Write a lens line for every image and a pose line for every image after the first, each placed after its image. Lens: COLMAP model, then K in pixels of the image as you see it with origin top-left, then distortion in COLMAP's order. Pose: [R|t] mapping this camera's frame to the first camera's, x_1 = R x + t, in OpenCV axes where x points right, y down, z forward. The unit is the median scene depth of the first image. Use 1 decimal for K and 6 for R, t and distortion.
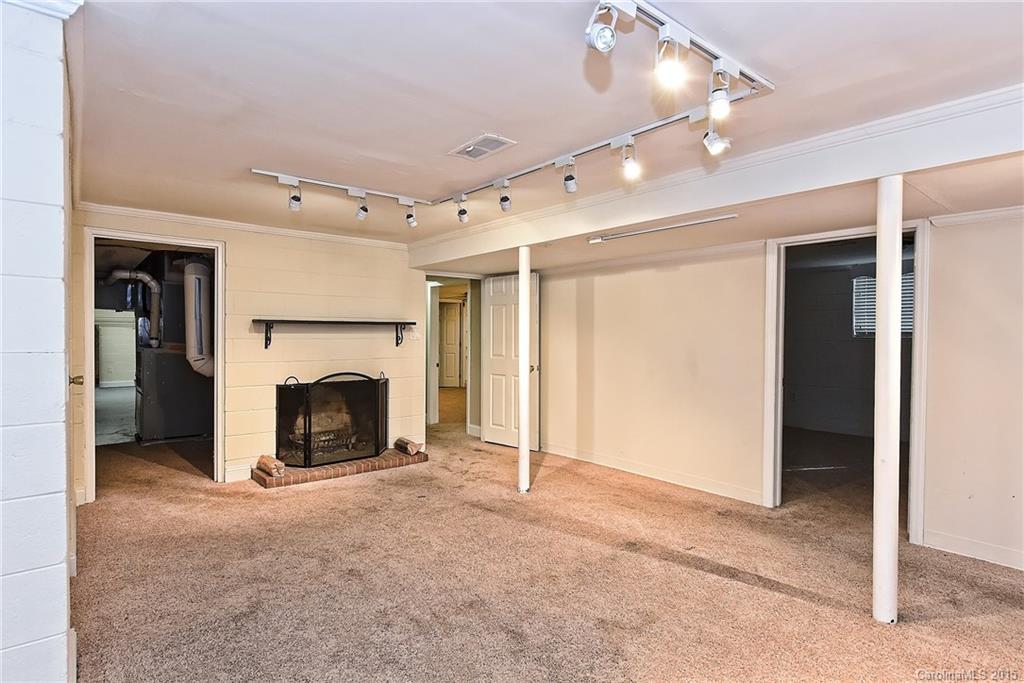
lens RADIAL K [[534.3, 0, 512.8], [0, 534.3, 341.4], [0, 0, 1]] dist [-0.000096, -0.000056]
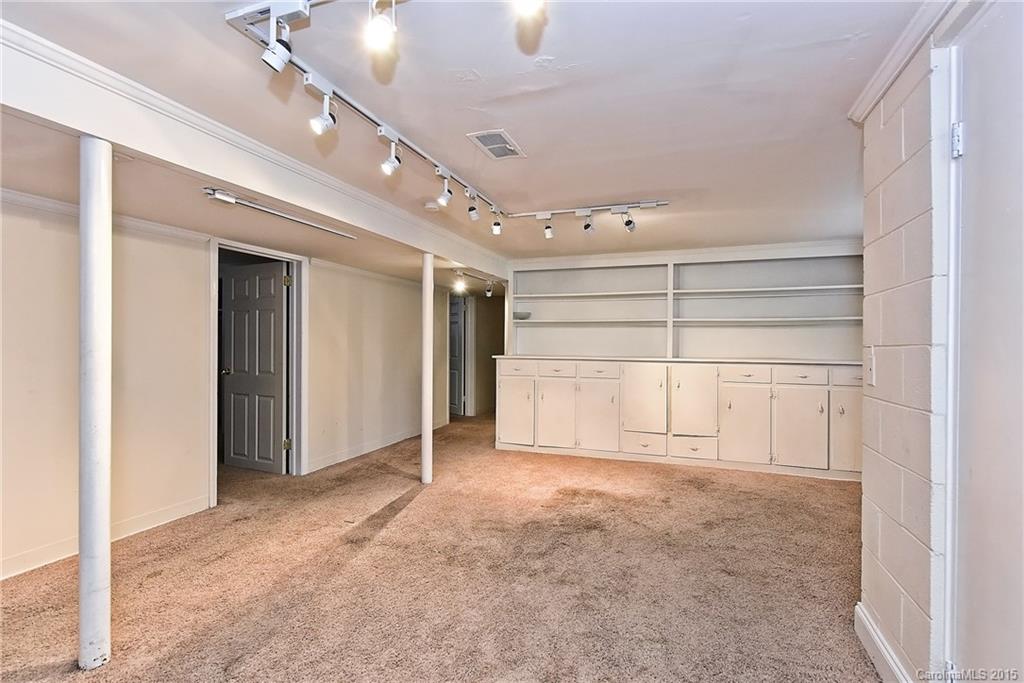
lens RADIAL K [[495.6, 0, 512.2], [0, 495.6, 340.7], [0, 0, 1]] dist [0.000461, 0.000046]
pose [[-0.519796, -0.005537, 0.854272, -0.734446], [0.004532, 0.999947, 0.009239, -0.004529], [-0.854278, 0.008674, -0.519743, 1.238580]]
